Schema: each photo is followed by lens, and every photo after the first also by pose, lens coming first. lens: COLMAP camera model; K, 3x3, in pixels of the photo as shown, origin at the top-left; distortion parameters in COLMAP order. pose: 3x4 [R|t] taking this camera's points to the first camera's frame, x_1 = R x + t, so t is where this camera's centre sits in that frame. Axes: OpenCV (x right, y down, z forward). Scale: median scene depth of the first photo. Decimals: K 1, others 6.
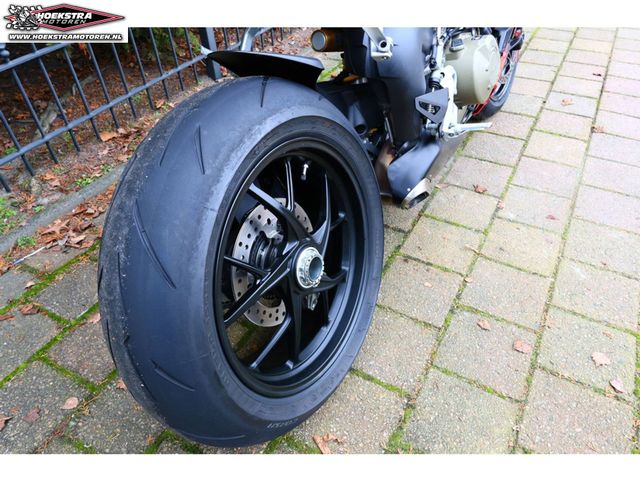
lens RADIAL K [[467.1, 0, 320.0], [0, 467.1, 240.0], [0, 0, 1]] dist [0.005851, 0.003876]
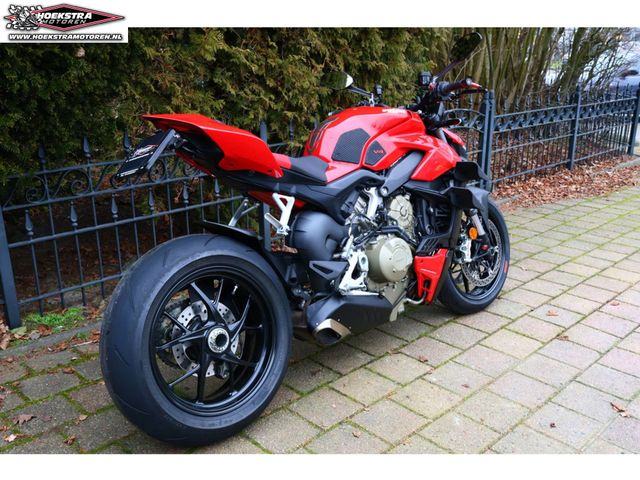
lens RADIAL K [[617.2, 0, 320.0], [0, 617.2, 240.0], [0, 0, 1]] dist [0.003723, 0.003842]
pose [[0.957817, 0.115999, -0.262926, 0.545678], [-0.212379, 0.902082, -0.375692, 0.307791], [0.193601, 0.415684, 0.888665, -0.674831]]
